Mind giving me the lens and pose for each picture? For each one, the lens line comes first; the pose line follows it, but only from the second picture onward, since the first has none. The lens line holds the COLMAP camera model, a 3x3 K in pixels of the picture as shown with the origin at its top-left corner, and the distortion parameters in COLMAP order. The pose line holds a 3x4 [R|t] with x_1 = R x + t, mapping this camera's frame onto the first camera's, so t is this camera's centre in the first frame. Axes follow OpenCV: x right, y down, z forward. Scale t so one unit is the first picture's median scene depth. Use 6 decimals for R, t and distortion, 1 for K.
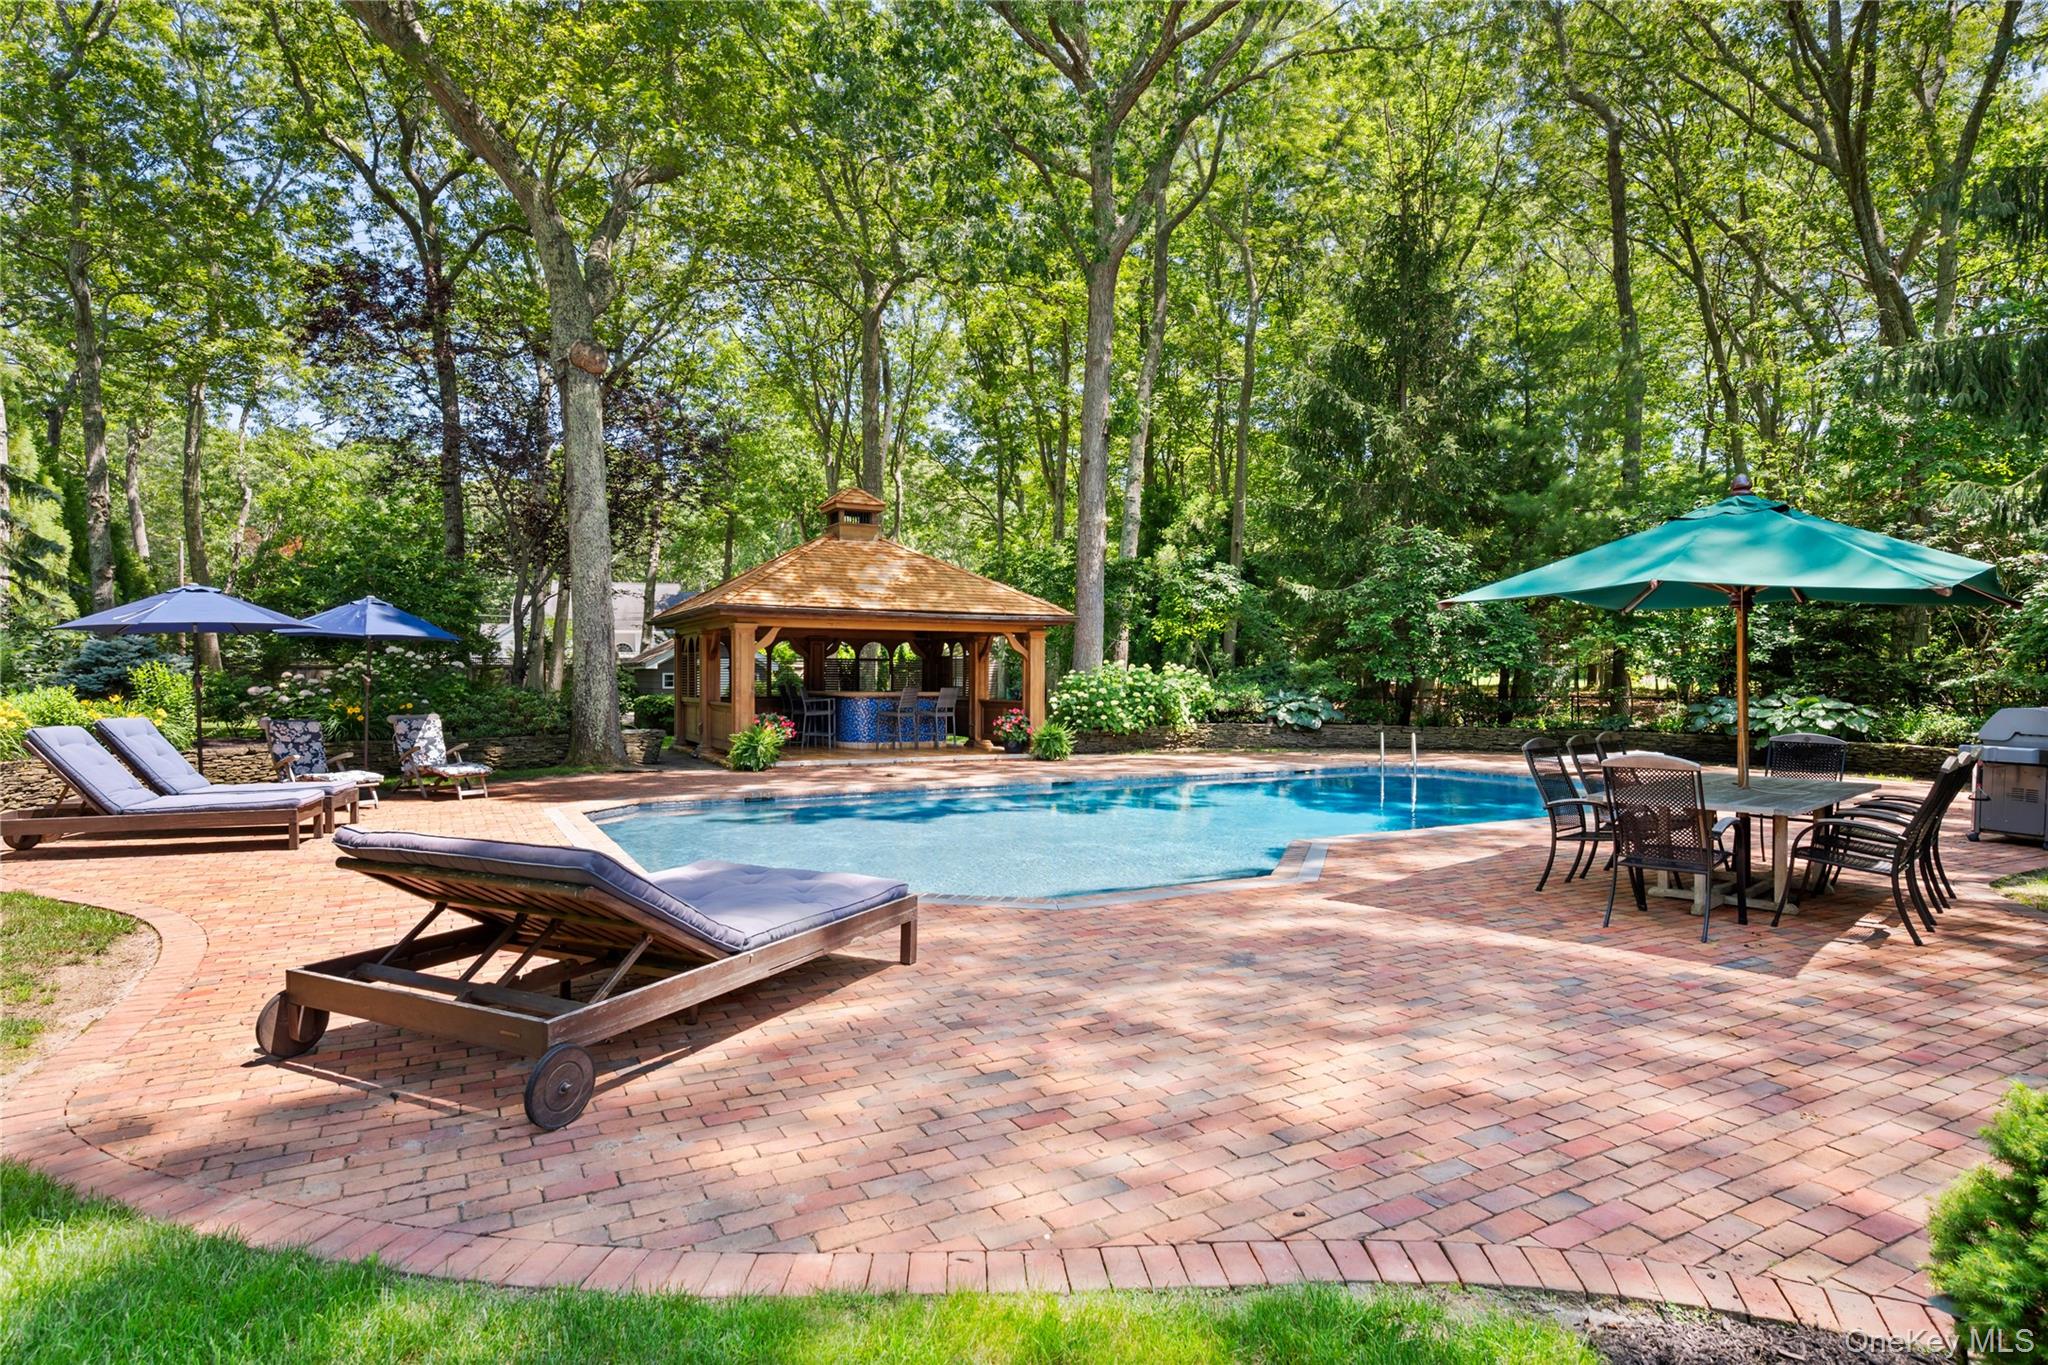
lens RADIAL K [[1090.9, 0, 1022.5], [0, 1090.9, 685.1], [0, 0, 1]] dist [0.005692, 0.001056]
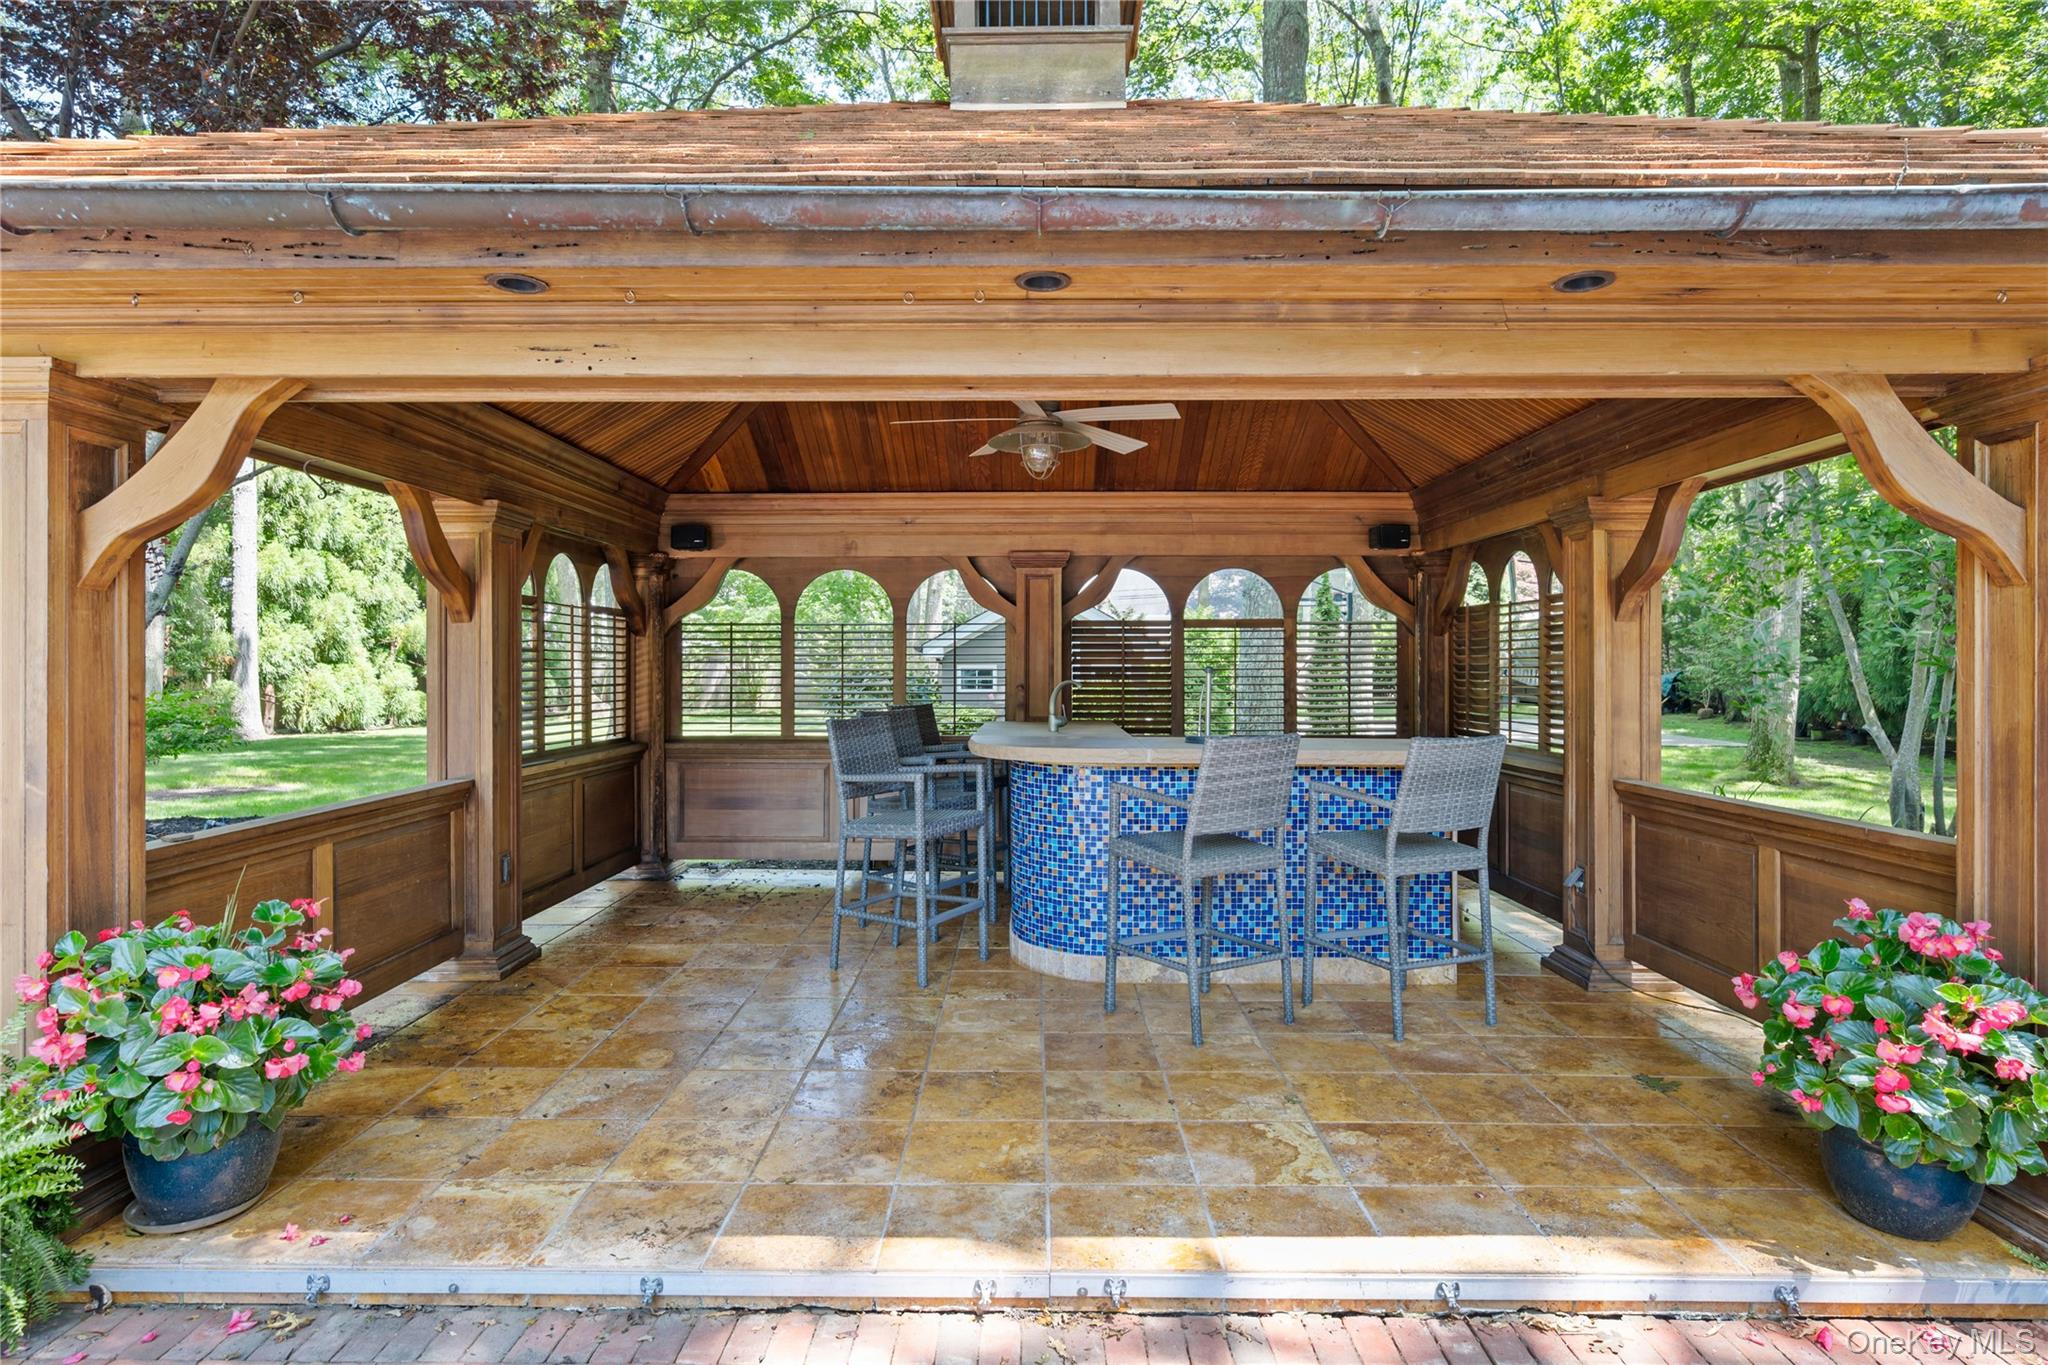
lens RADIAL K [[1090.9, 0, 1019.7], [0, 1090.9, 678.2], [0, 0, 1]] dist [0.005692, 0.001056]
pose [[0.877764, 0.003800, -0.479078, -0.123986], [0.001431, 0.999943, 0.010554, -0.034215], [0.479091, -0.009950, 0.877709, 2.324050]]
